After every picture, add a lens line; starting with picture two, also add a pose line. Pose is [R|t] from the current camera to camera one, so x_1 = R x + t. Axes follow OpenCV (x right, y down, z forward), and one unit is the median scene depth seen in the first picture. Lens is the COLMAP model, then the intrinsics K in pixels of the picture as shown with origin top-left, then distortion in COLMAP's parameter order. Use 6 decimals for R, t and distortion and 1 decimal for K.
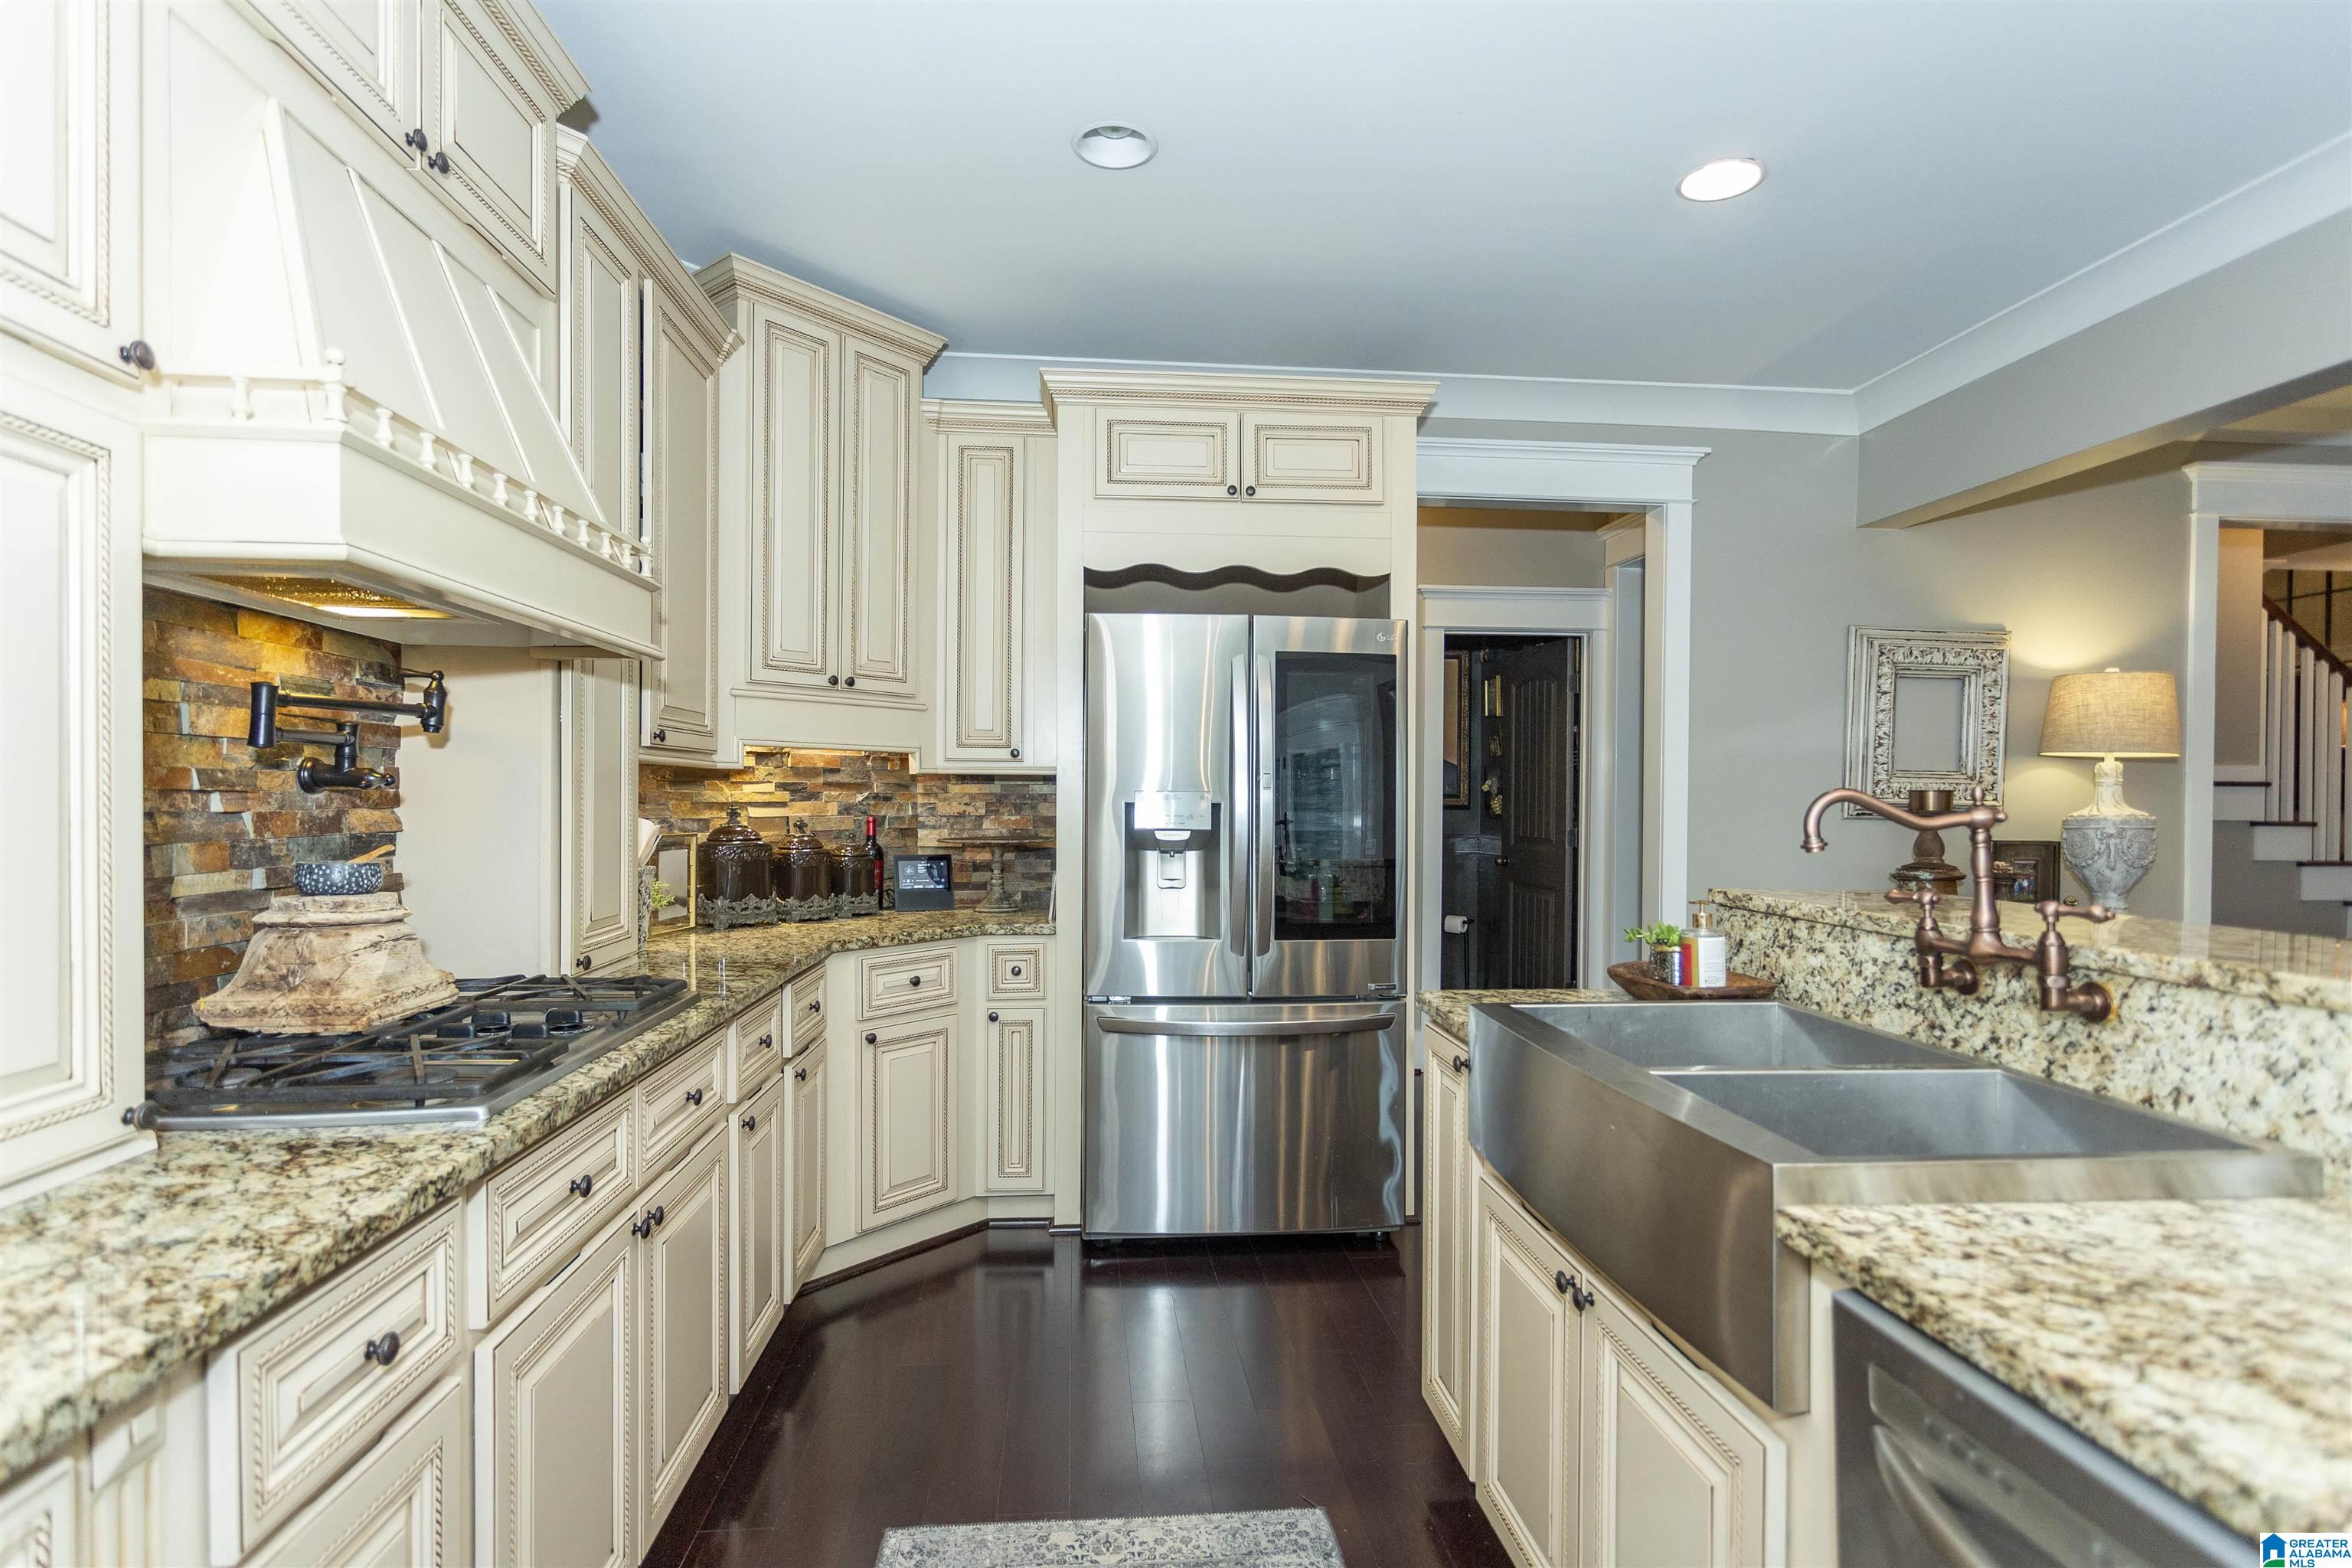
lens RADIAL K [[1130.1, 0, 1166.2], [0, 1130.1, 793.7], [0, 0, 1]] dist [0.001438, 0.000184]
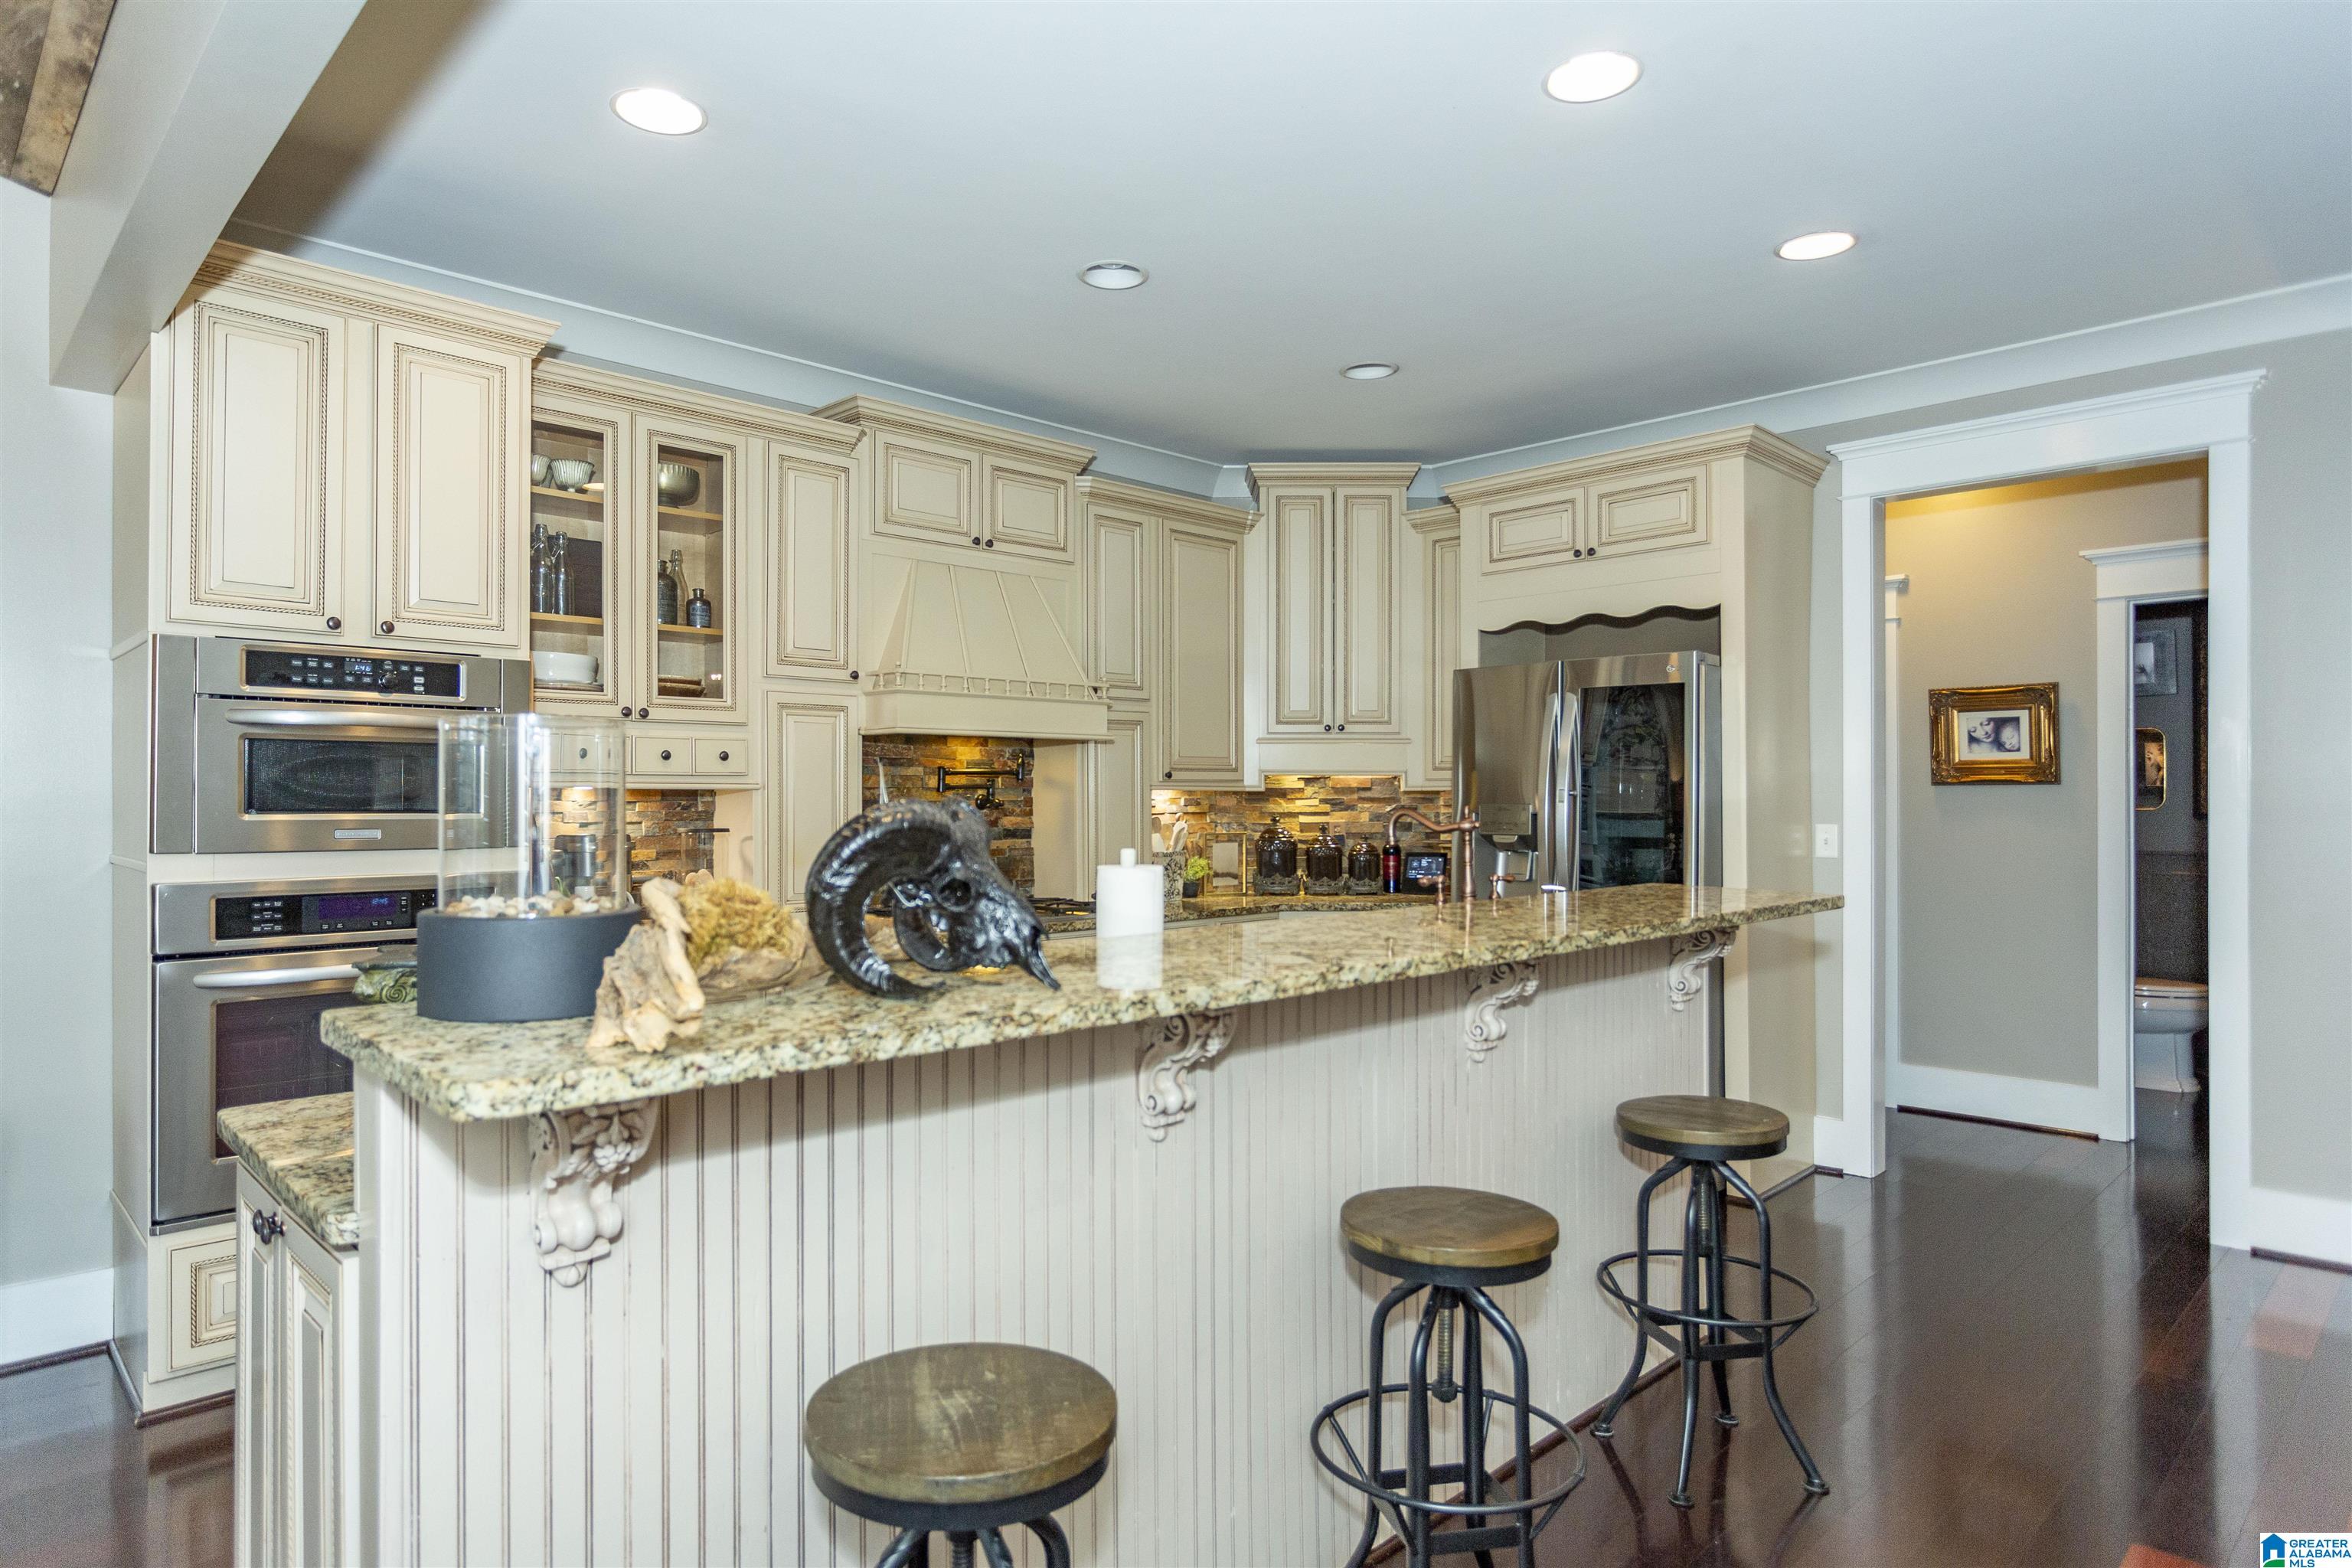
lens RADIAL K [[1360.6, 0, 1169.2], [0, 1360.6, 792.0], [0, 0, 1]] dist [0.000793, 0.000338]
pose [[0.646747, -0.013003, -0.762594, 0.863870], [0.009119, 0.999915, -0.009315, -0.003843], [0.762650, -0.000929, 0.646810, -0.270511]]
